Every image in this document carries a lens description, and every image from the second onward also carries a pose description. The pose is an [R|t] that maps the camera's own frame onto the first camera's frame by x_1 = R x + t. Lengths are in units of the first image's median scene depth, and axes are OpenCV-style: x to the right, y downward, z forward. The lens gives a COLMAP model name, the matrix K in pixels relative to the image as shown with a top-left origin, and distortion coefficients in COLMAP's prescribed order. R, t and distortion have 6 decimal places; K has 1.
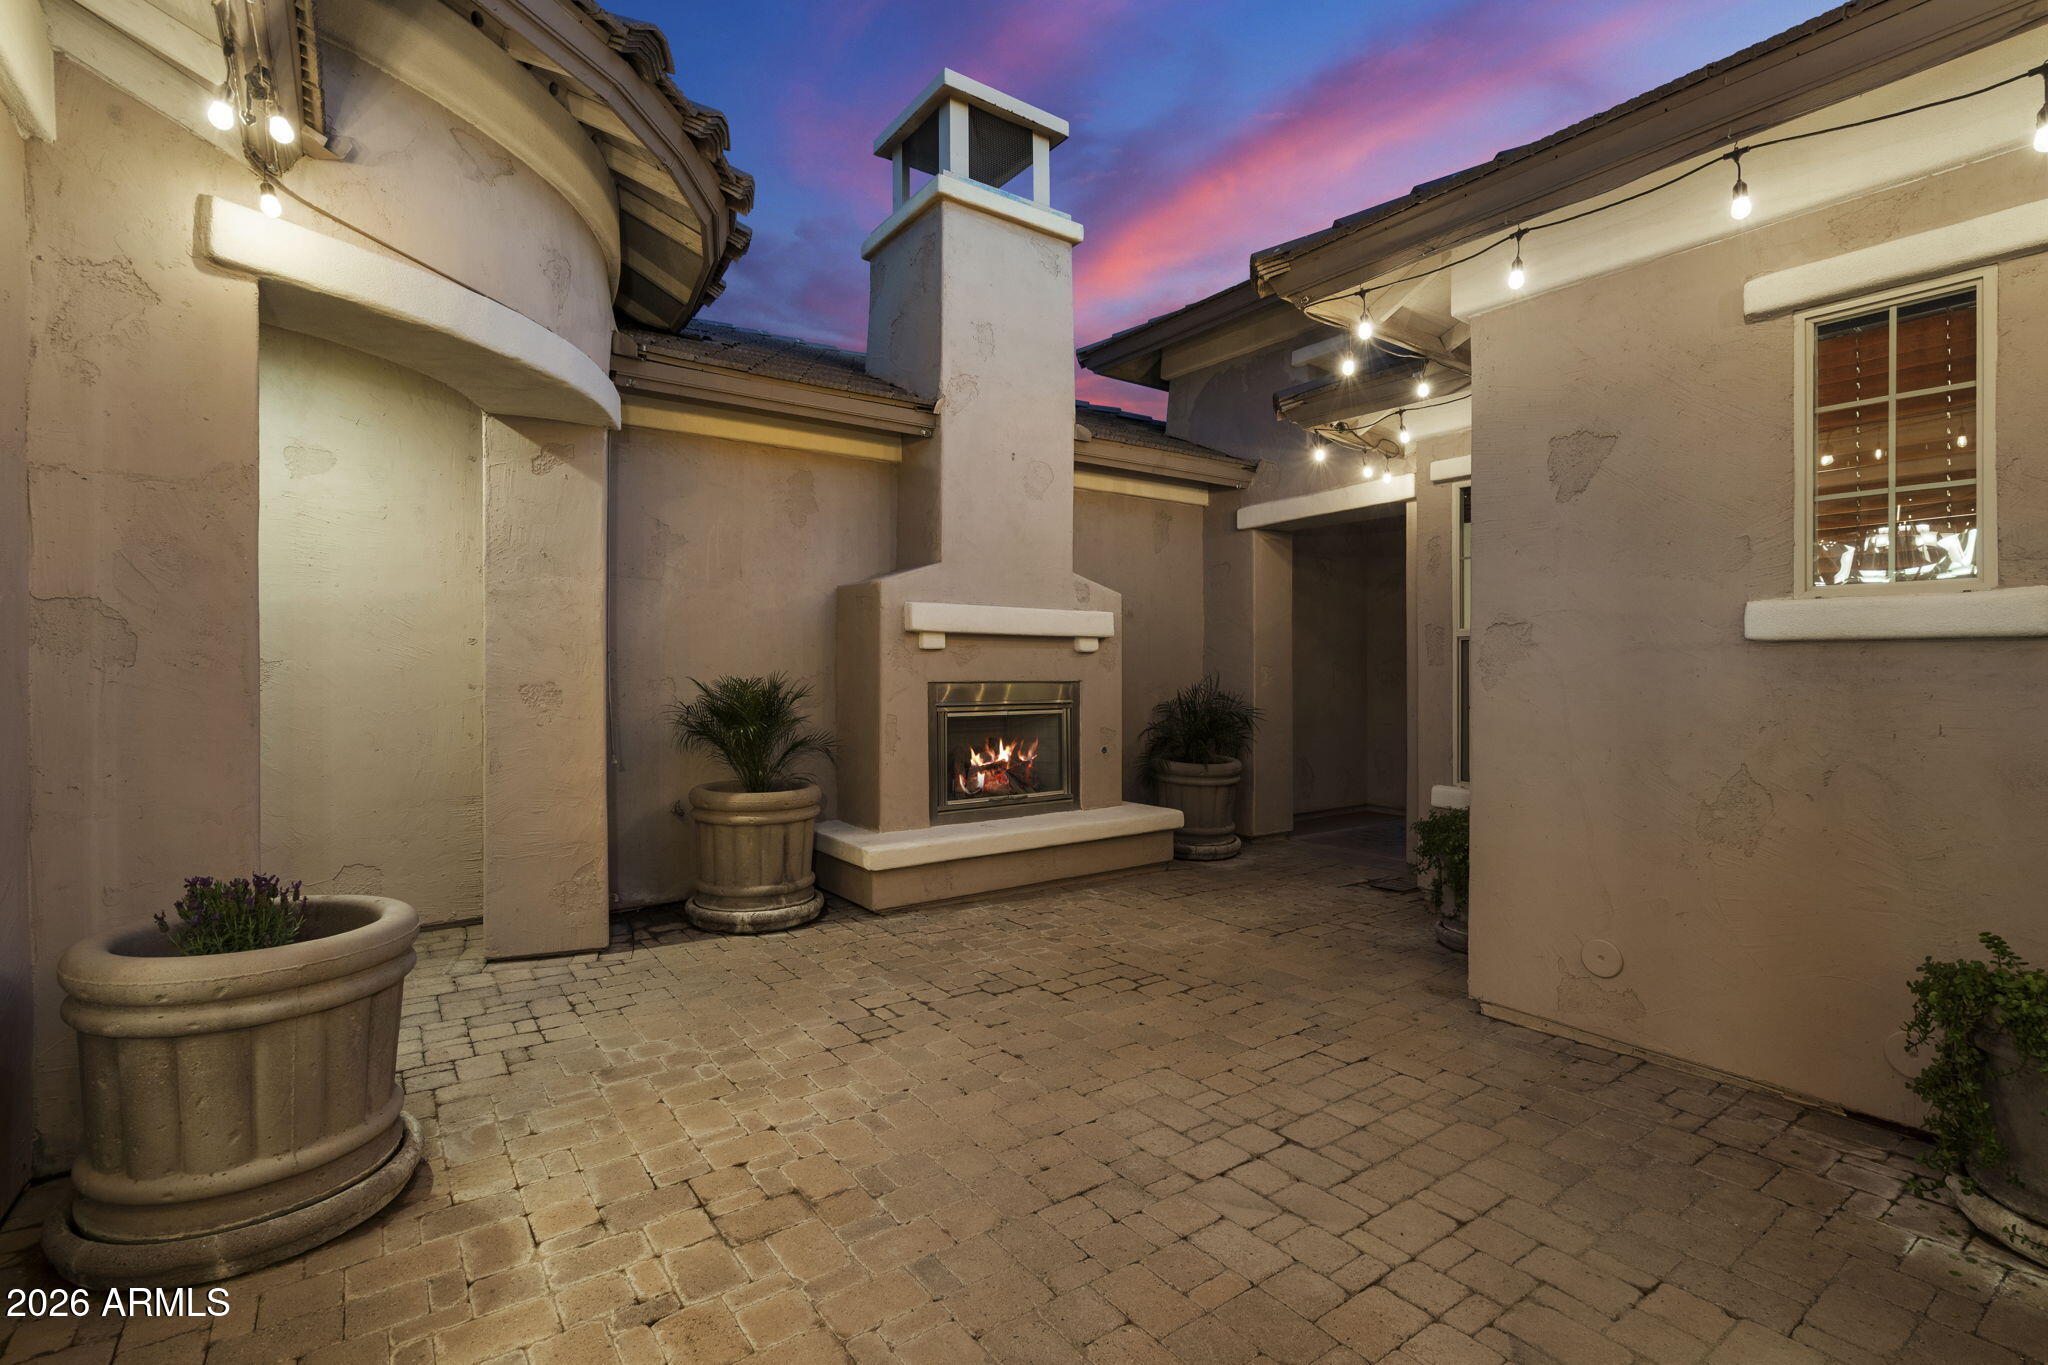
lens RADIAL K [[934.5, 0, 1023.7], [0, 934.5, 678.1], [0, 0, 1]] dist [-0.004759, 0.002045]
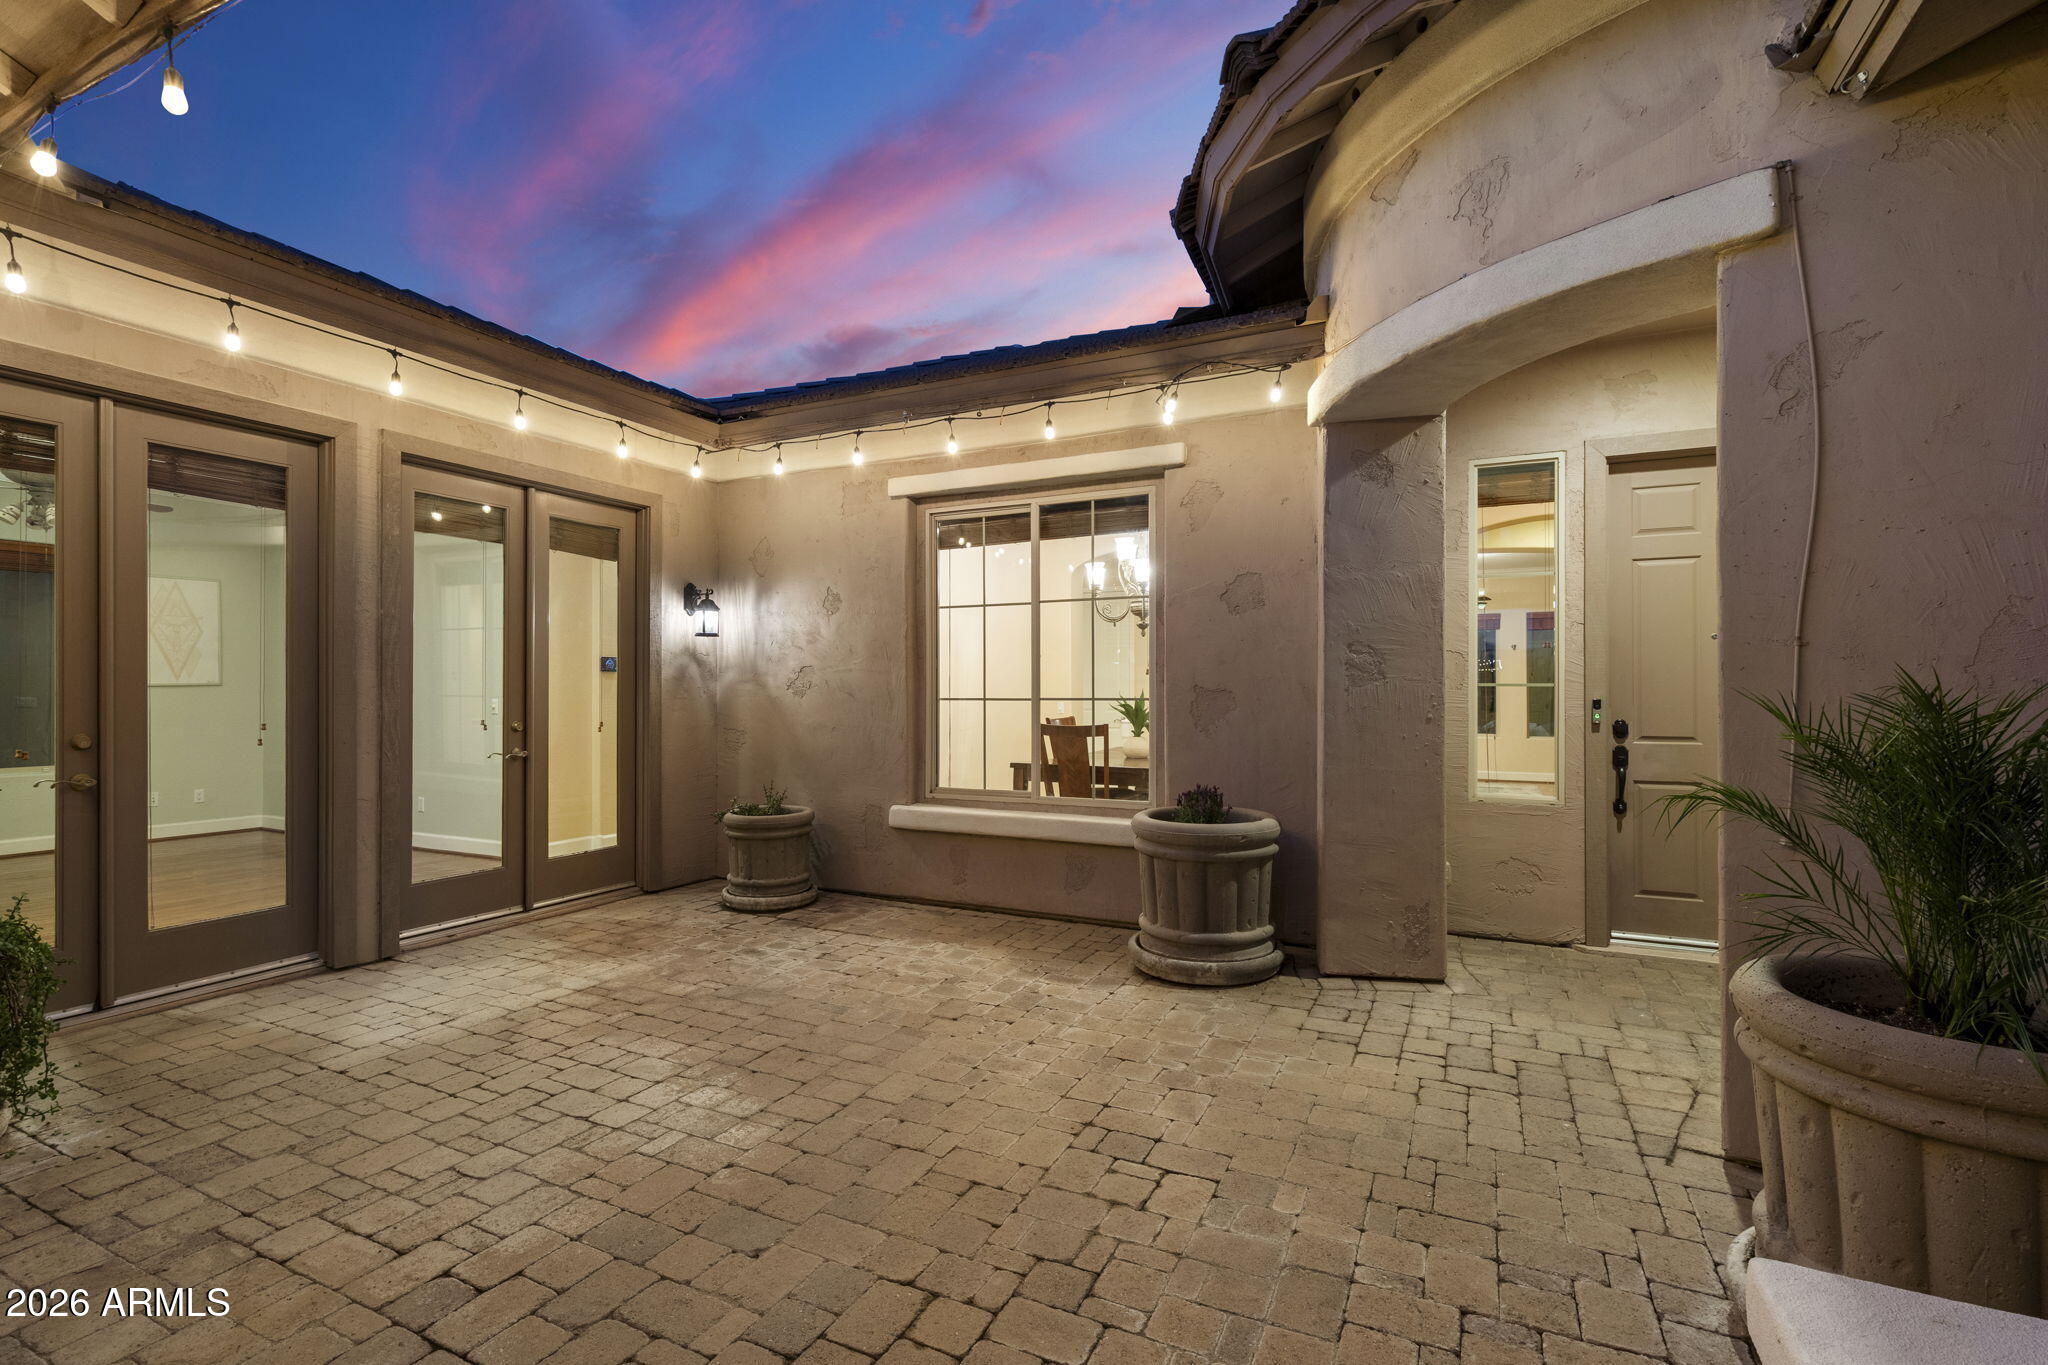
lens RADIAL K [[934.5, 0, 1019.0], [0, 934.5, 688.1], [0, 0, 1]] dist [-0.004759, 0.002045]
pose [[-0.880854, 0.001576, -0.473386, 0.316247], [0.000222, 0.999996, 0.002915, 0.000447], [0.473388, 0.002463, -0.880850, 1.954543]]
